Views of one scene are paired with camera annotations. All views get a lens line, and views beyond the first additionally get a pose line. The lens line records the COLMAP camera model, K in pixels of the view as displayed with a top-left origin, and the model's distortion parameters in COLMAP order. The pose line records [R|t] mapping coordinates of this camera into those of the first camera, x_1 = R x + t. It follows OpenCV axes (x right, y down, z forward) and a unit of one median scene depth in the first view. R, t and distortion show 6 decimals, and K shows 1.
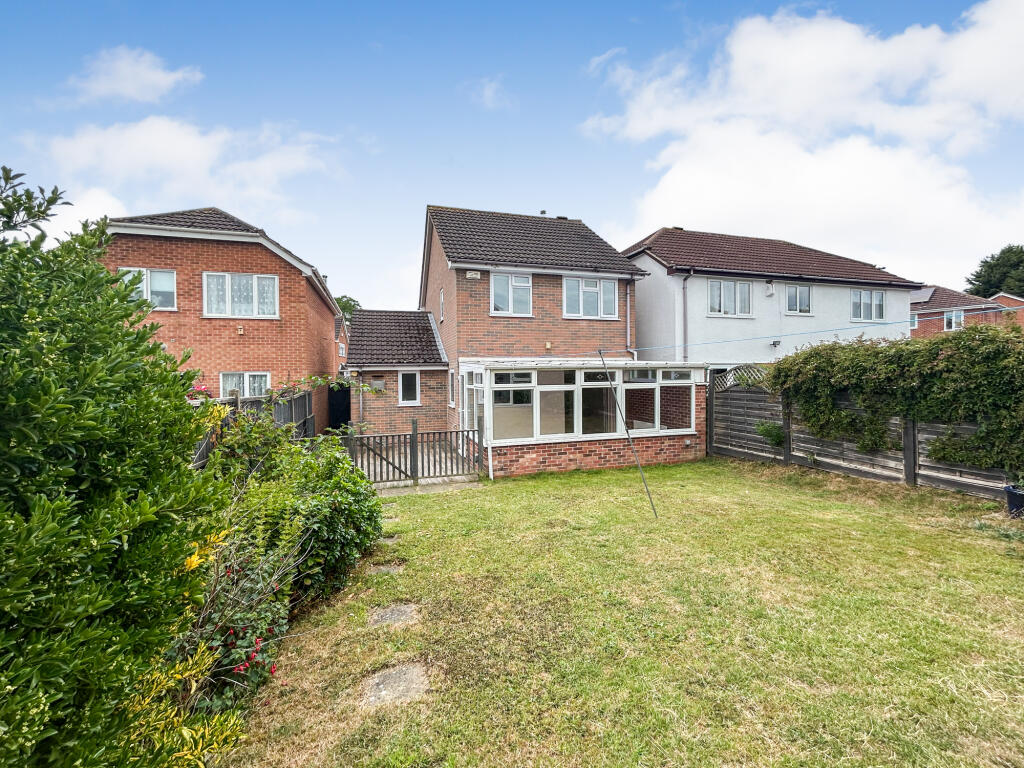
lens RADIAL K [[432.3, 0, 511.5], [0, 432.3, 380.5], [0, 0, 1]] dist [0.001216, 0.000261]
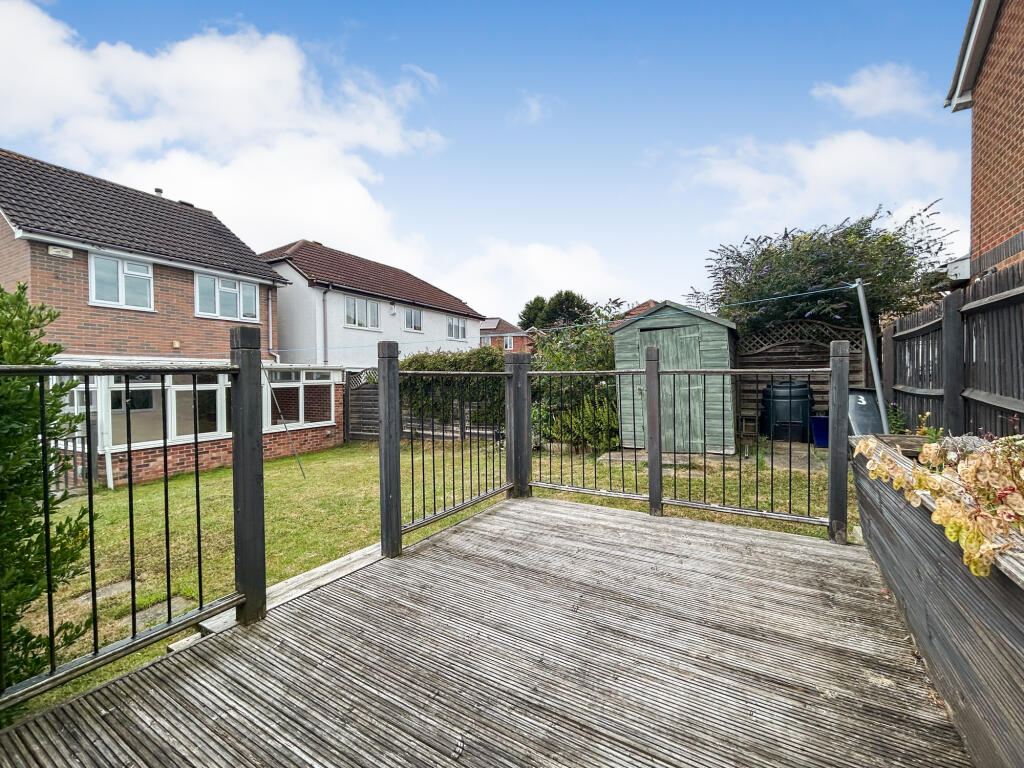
lens RADIAL K [[457.1, 0, 513.9], [0, 457.1, 383.2], [0, 0, 1]] dist [-0.000317, 0.000138]
pose [[0.716436, -0.004540, 0.697638, -0.079703], [0.015573, 0.999834, -0.009486, 0.022167], [-0.697479, 0.017660, 0.716387, -0.199164]]
